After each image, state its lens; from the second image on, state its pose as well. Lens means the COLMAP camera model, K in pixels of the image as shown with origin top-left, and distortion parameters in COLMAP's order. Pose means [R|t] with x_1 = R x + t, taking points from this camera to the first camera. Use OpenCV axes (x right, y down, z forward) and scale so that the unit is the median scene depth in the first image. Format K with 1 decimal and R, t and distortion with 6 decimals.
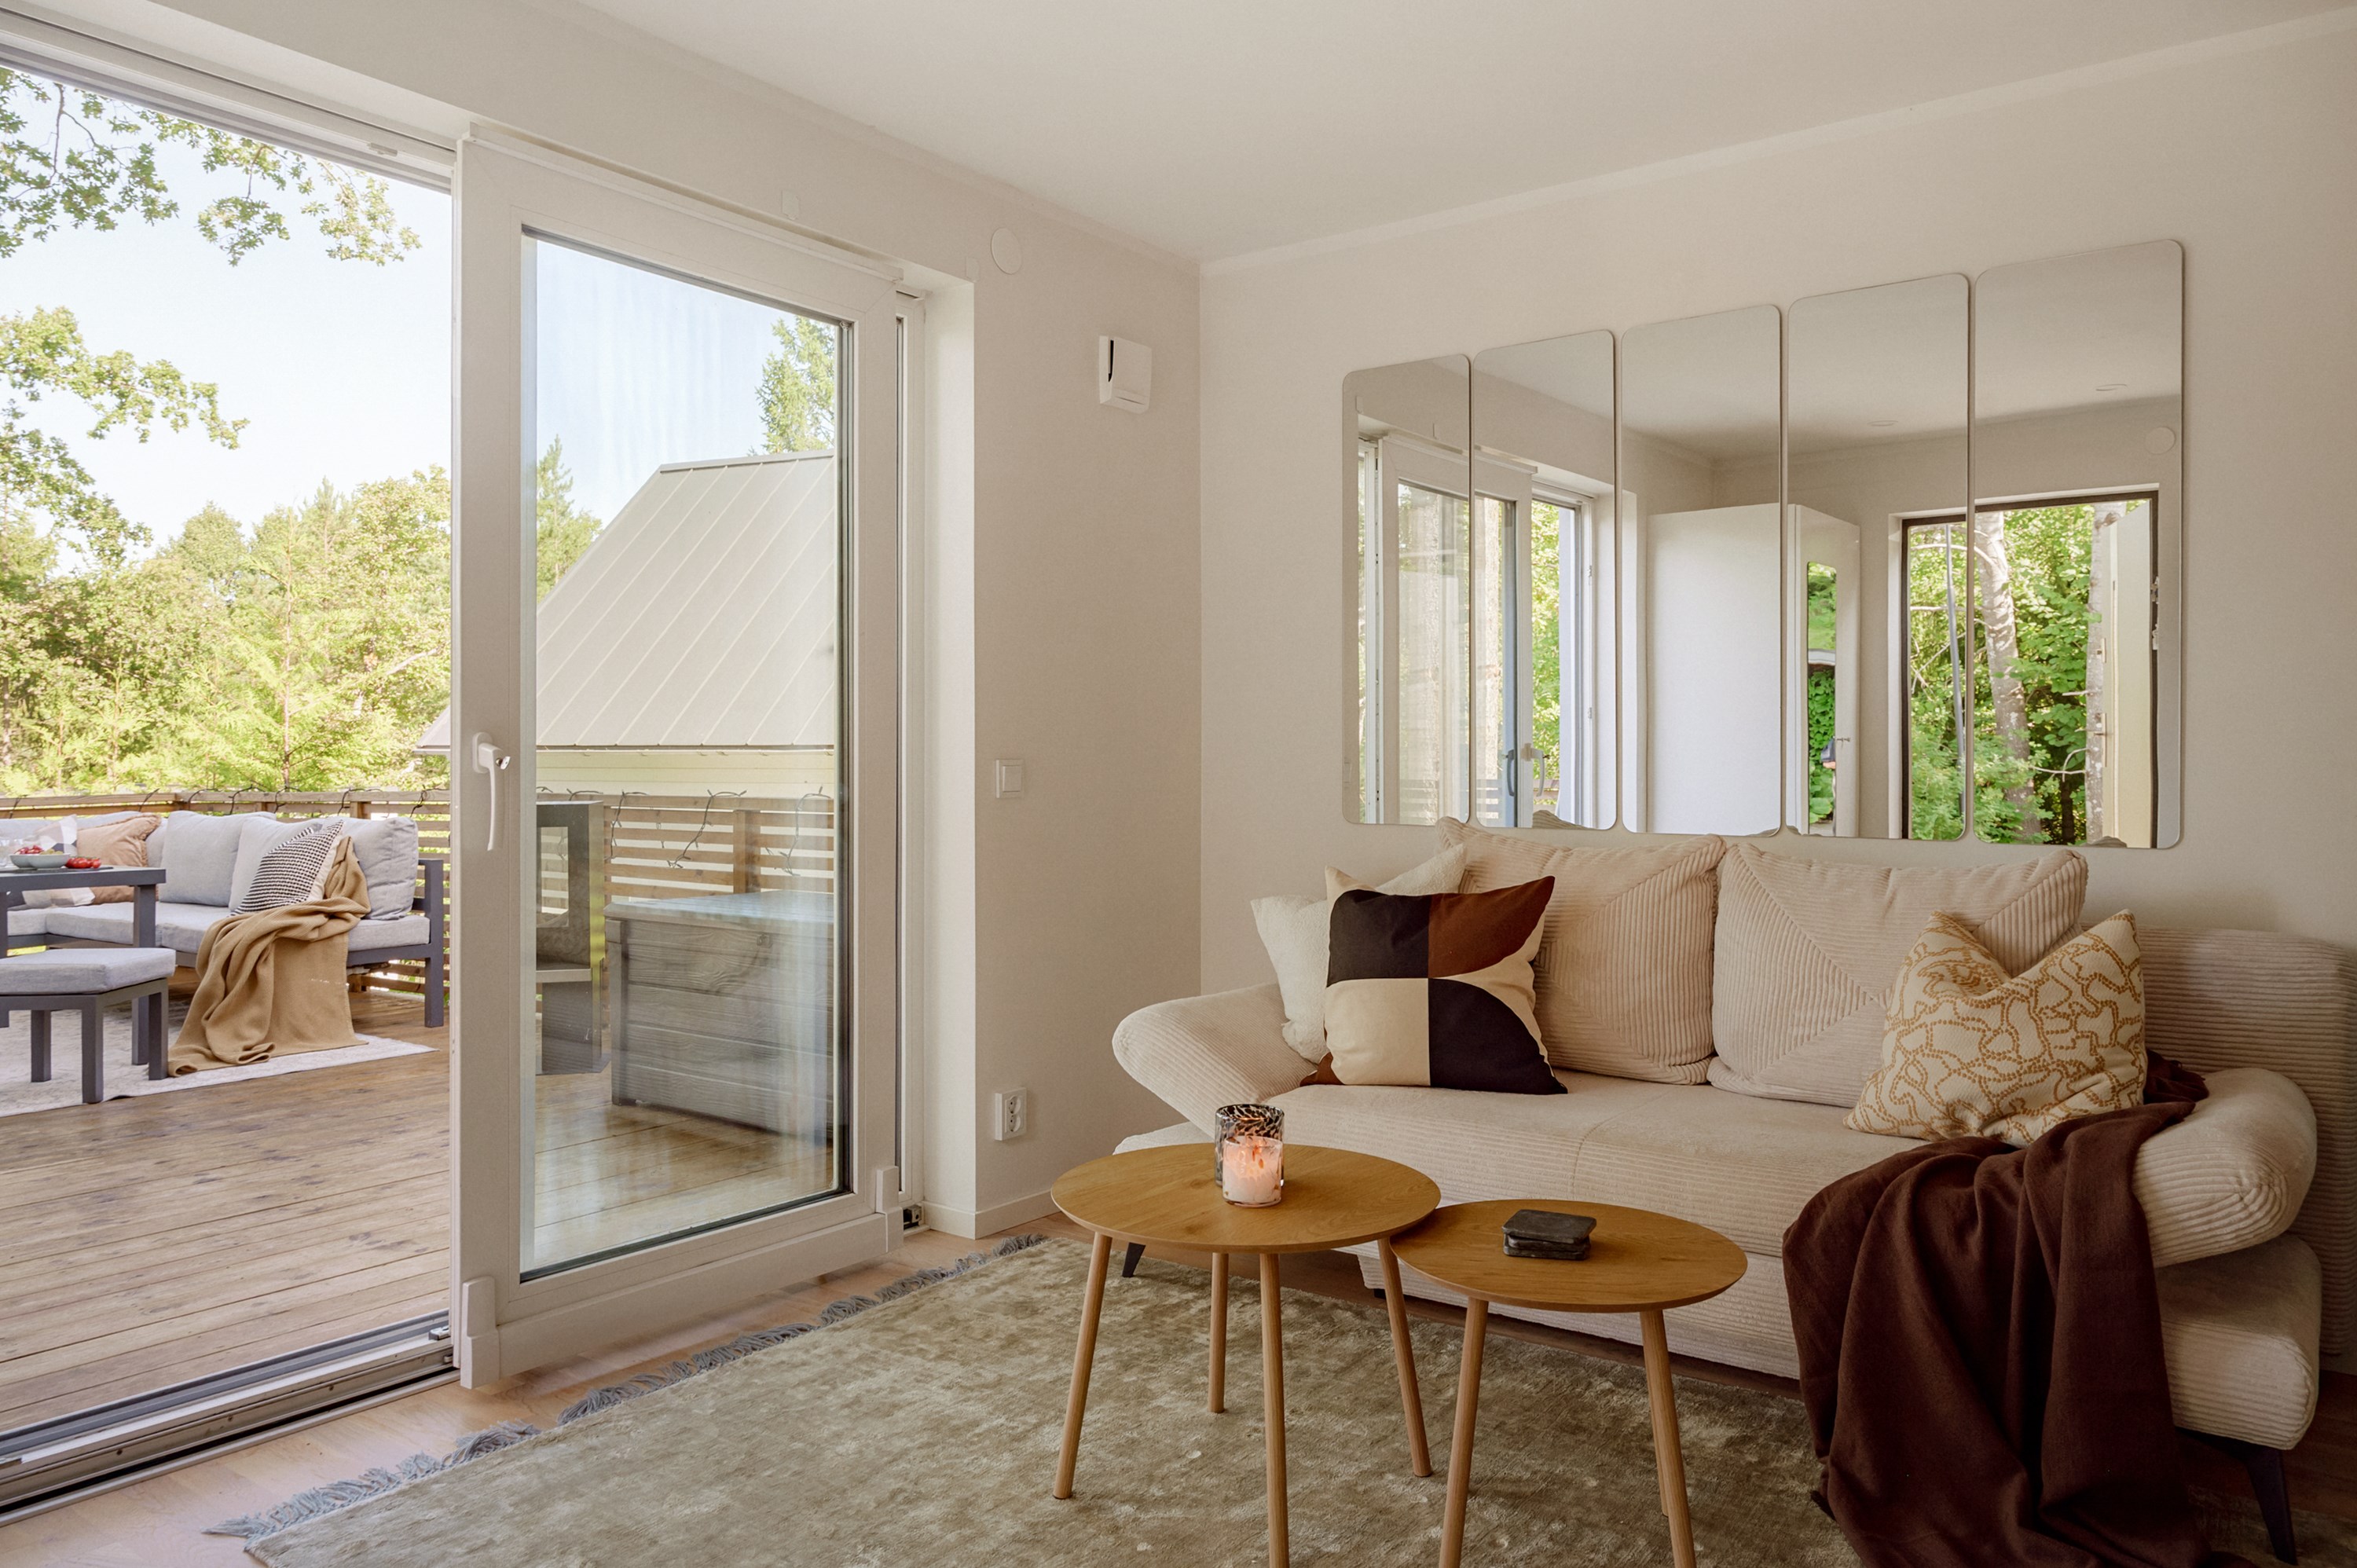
lens RADIAL K [[1617.1, 0, 1178.8], [0, 1617.1, 753.4], [0, 0, 1]] dist [0.027652, -0.002682]
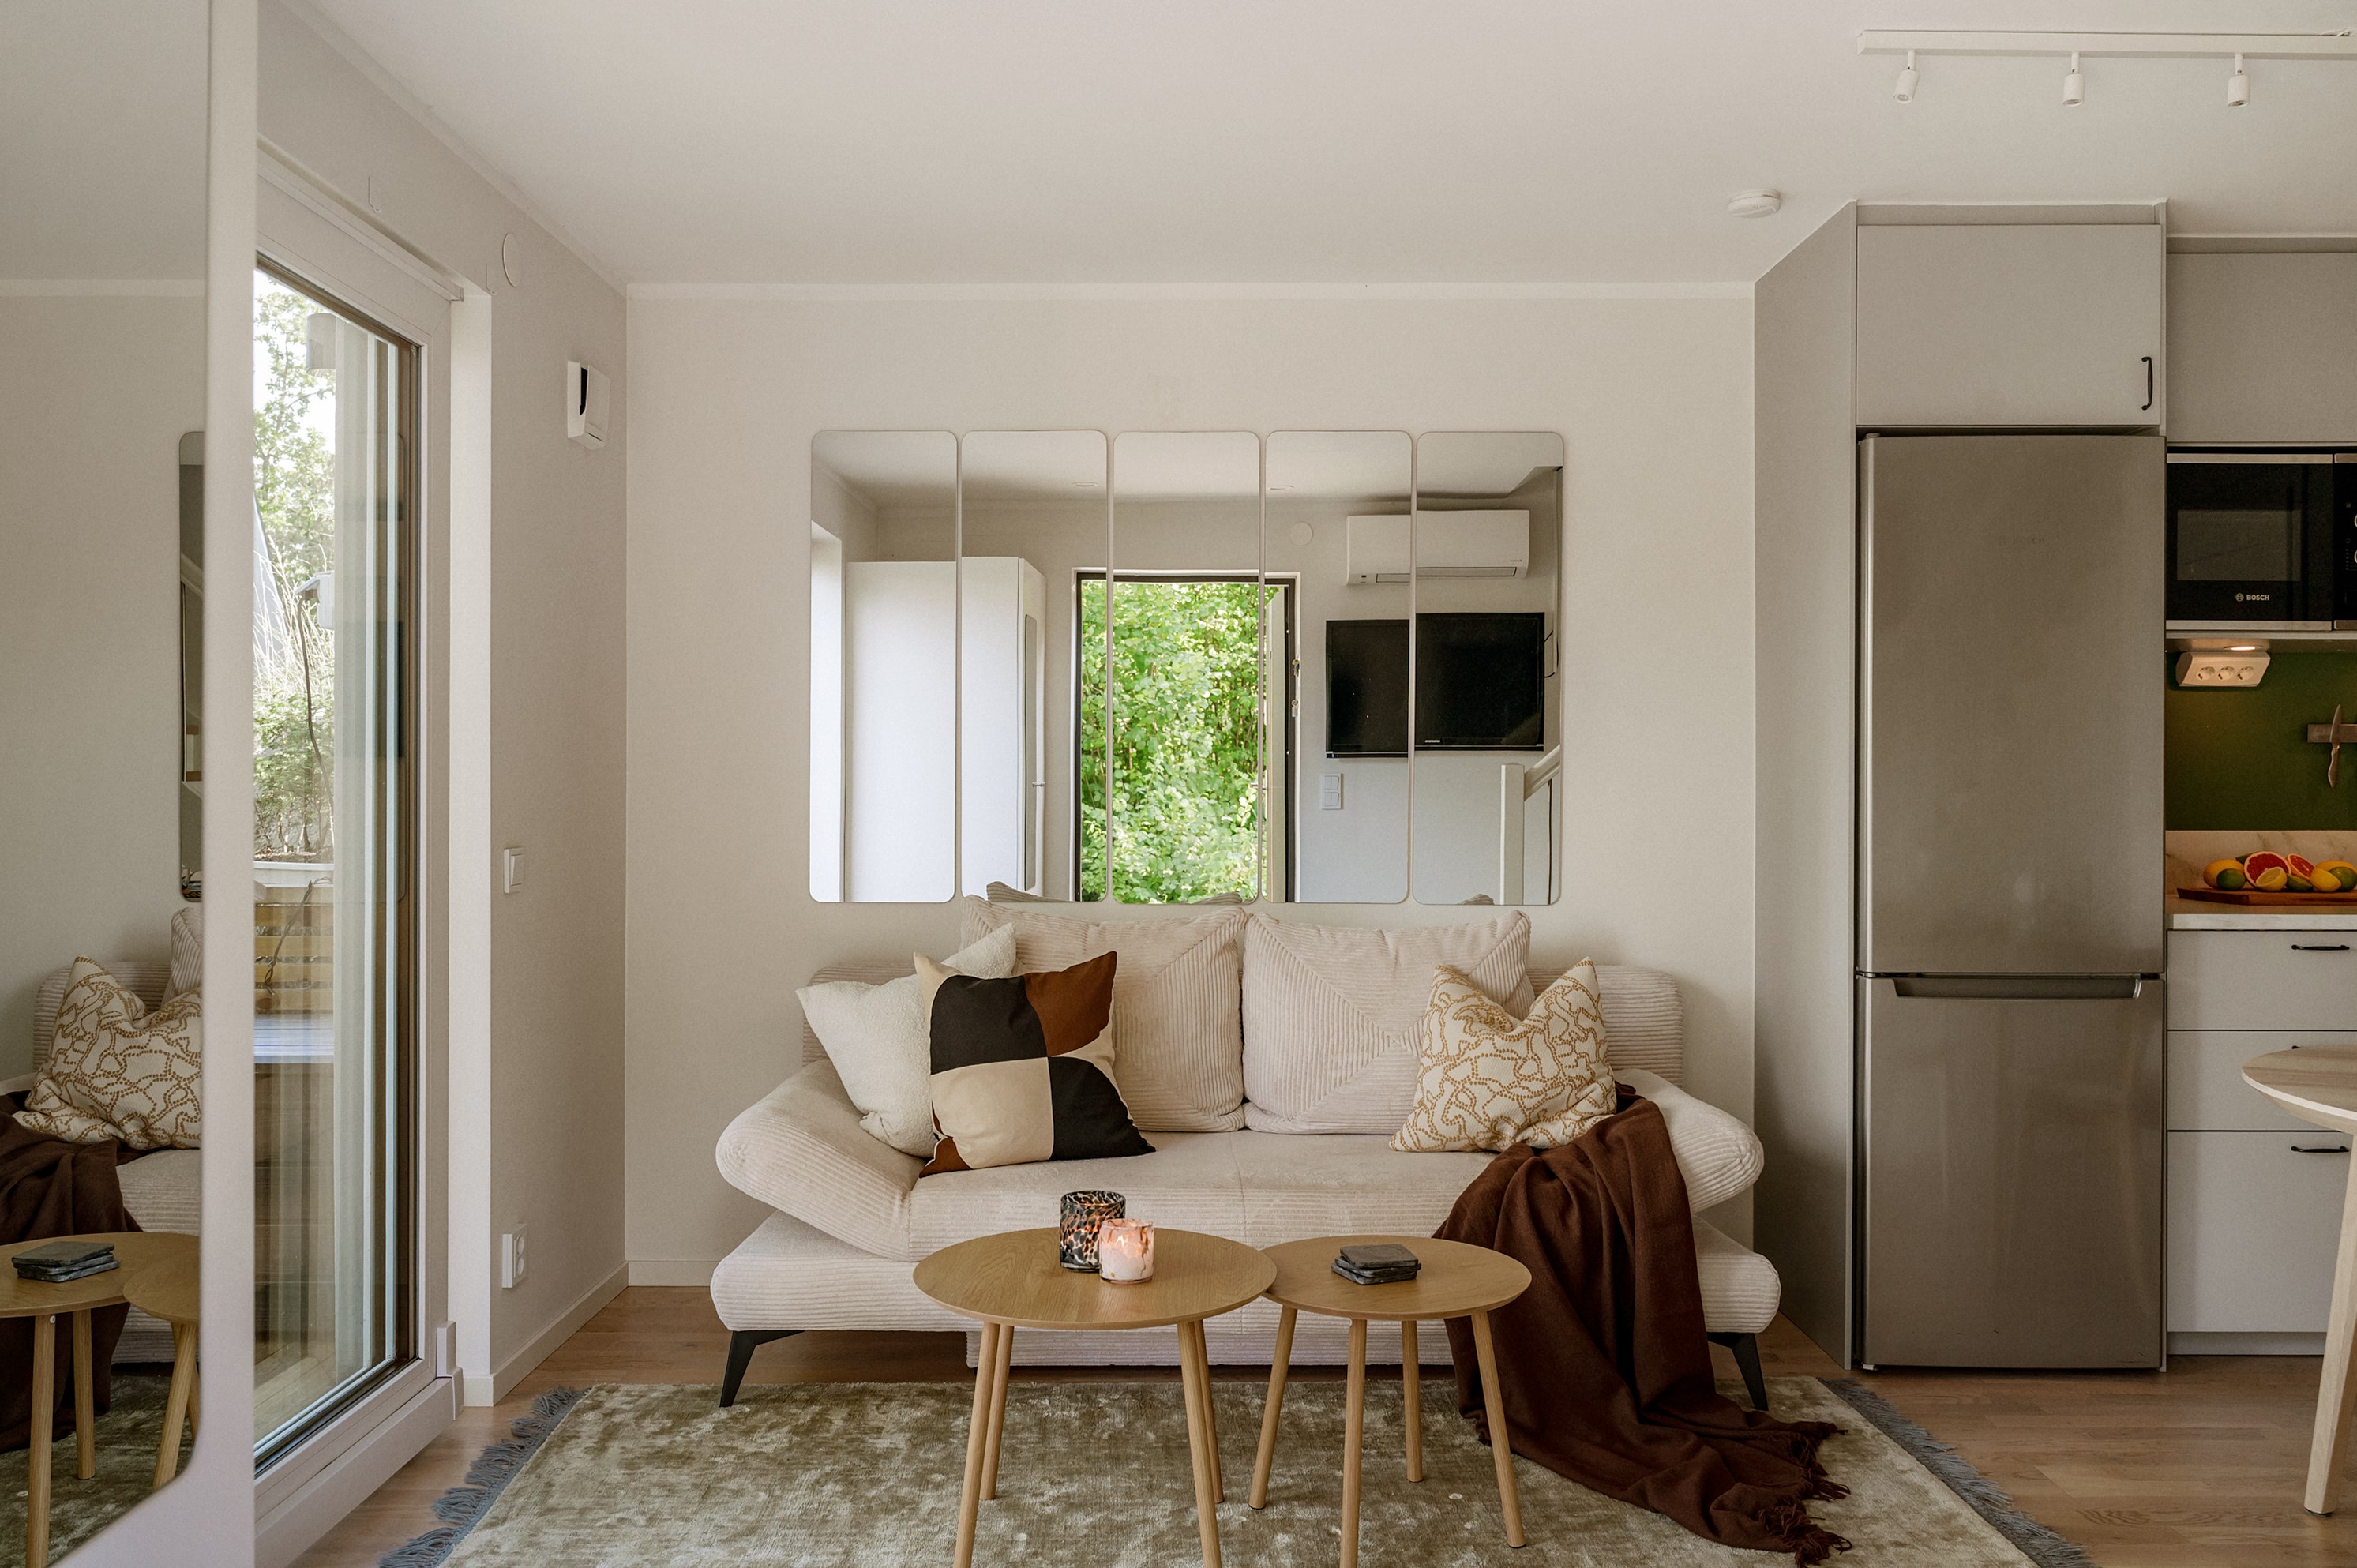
lens RADIAL K [[1854.5, 0, 1124.8], [0, 1854.5, 783.7], [0, 0, 1]] dist [0.001599, 0.058856]
pose [[0.814441, -0.001853, 0.580243, -0.529099], [-0.001480, 0.999985, 0.005270, -0.046008], [-0.580244, -0.005151, 0.814426, 0.001448]]
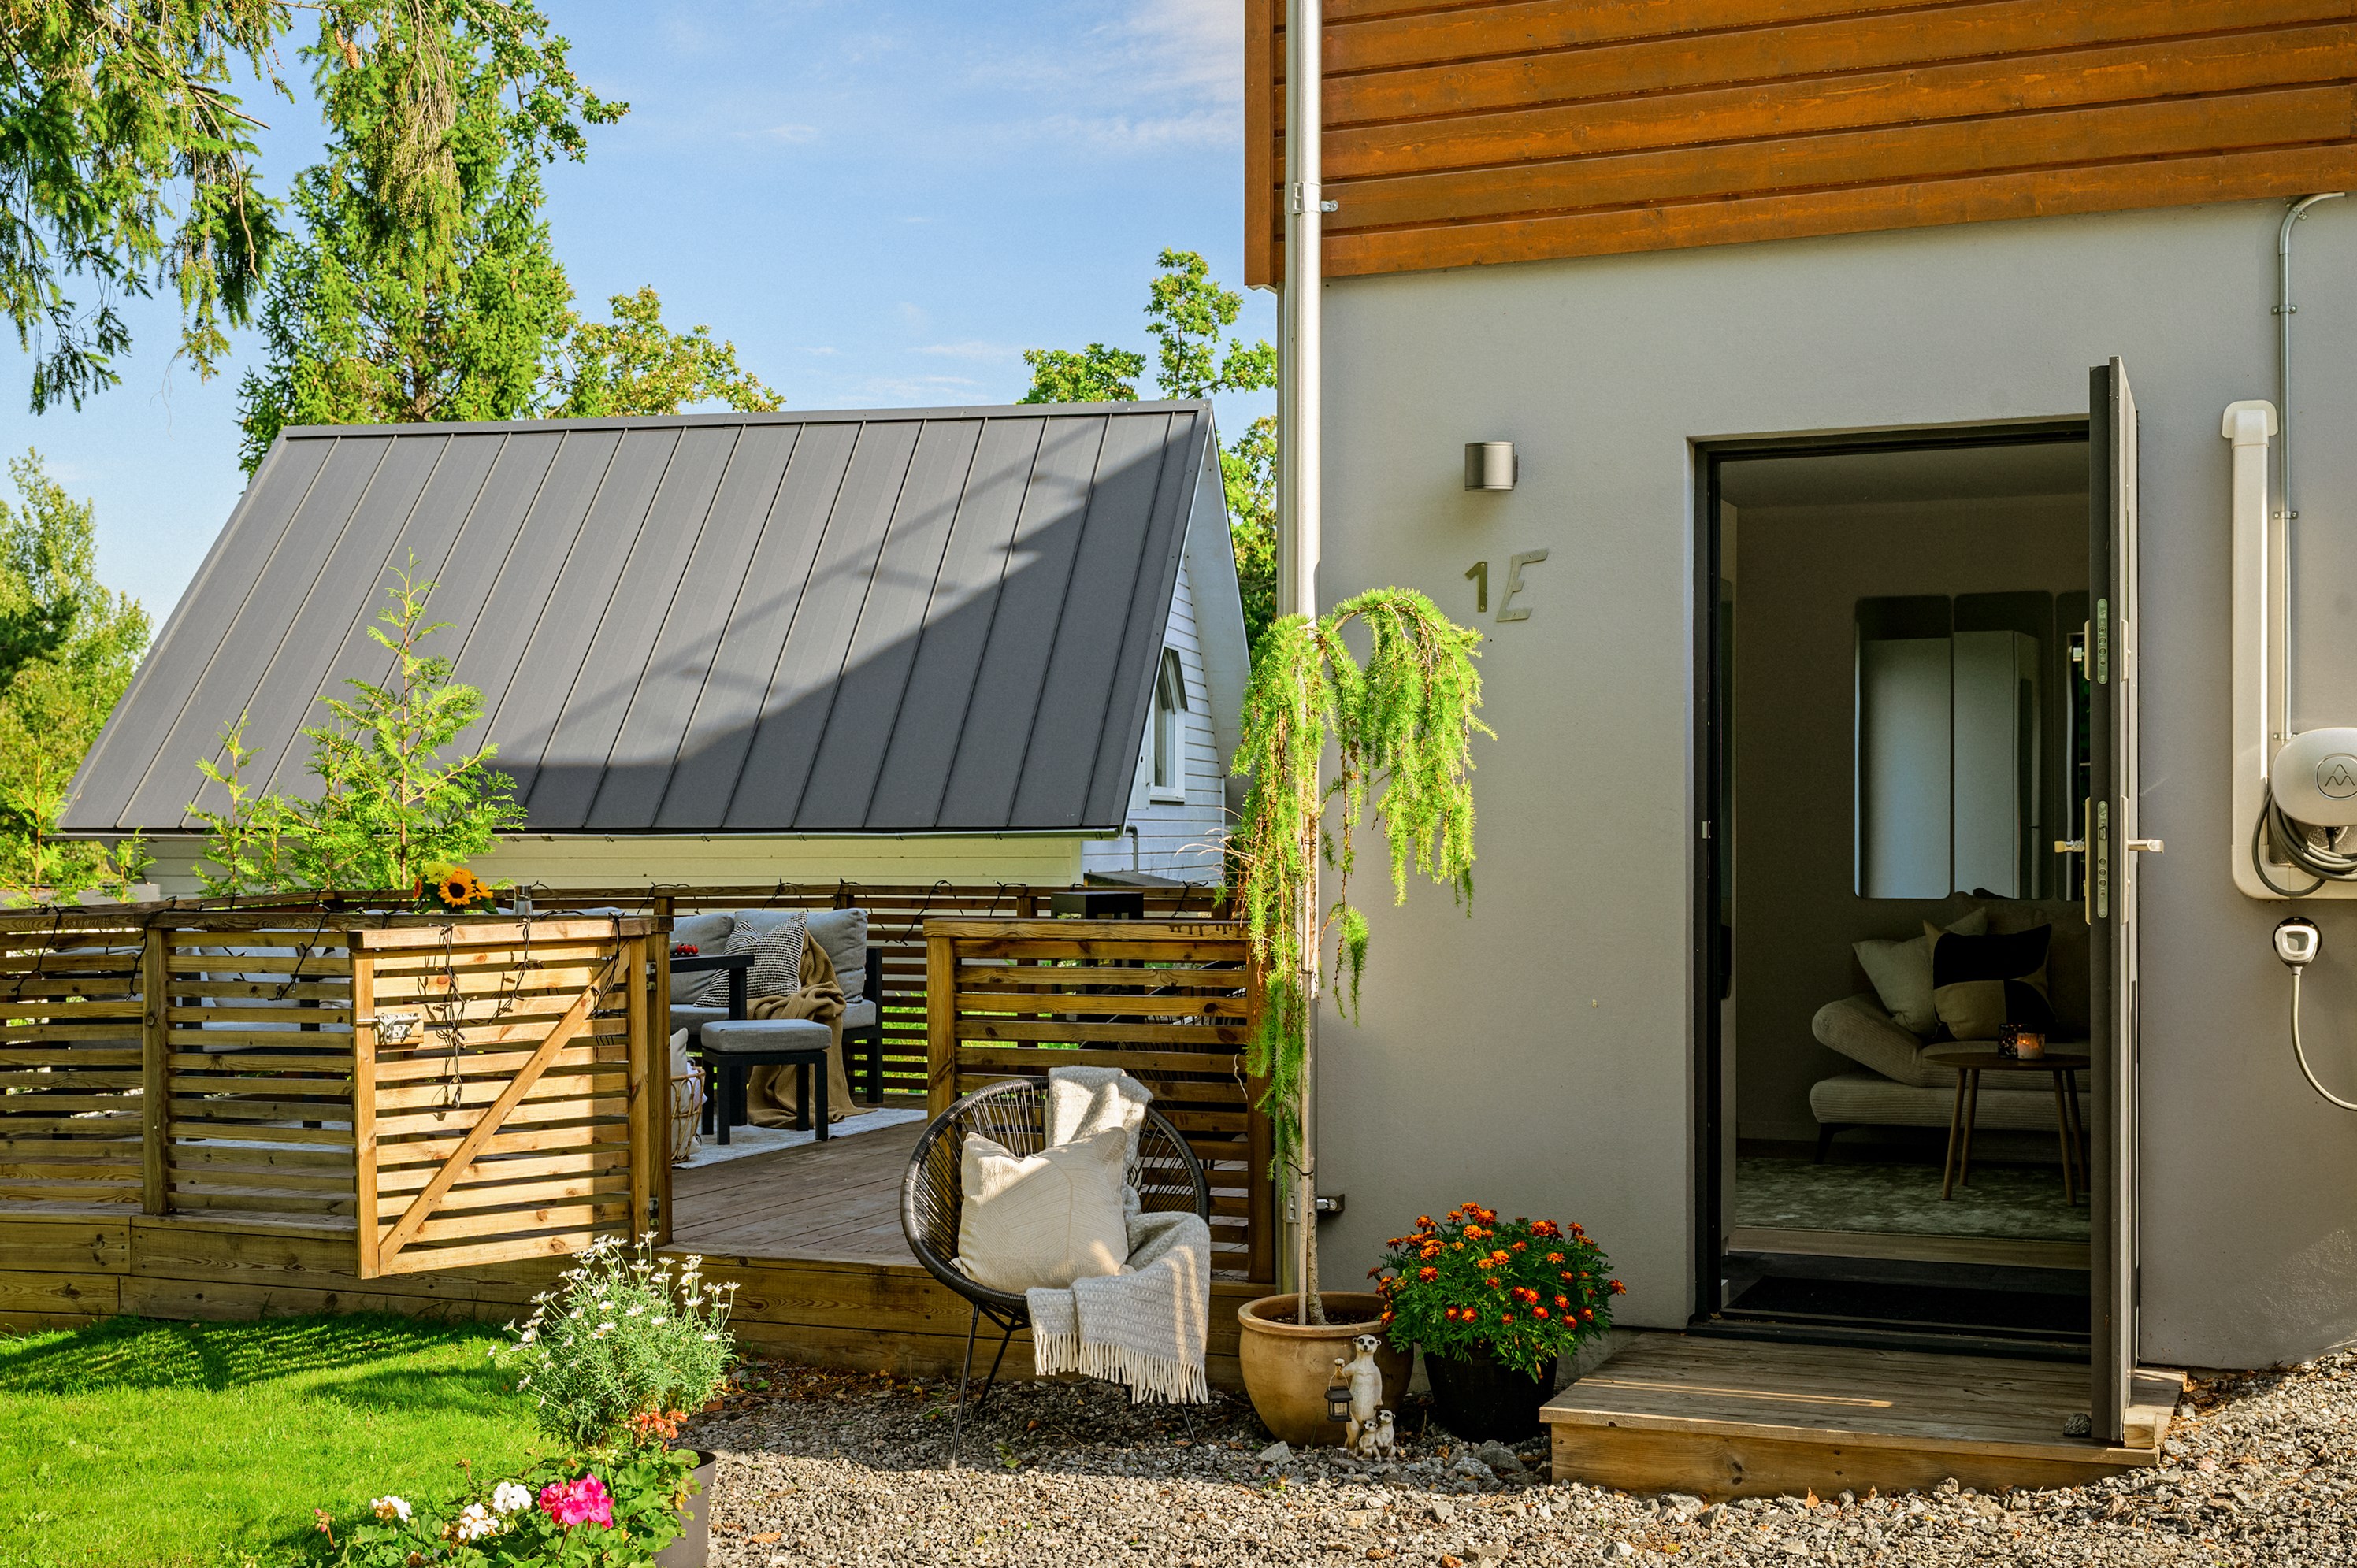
lens RADIAL K [[2826.2, 0, 1178.5], [0, 2826.2, 784.0], [0, 0, 1]] dist [0.273235, 0.007715]
pose [[0.967875, -0.002611, 0.251417, -1.675605], [0.005552, 0.999924, -0.010990, -0.055266], [-0.251369, 0.012032, 0.967816, -2.063305]]
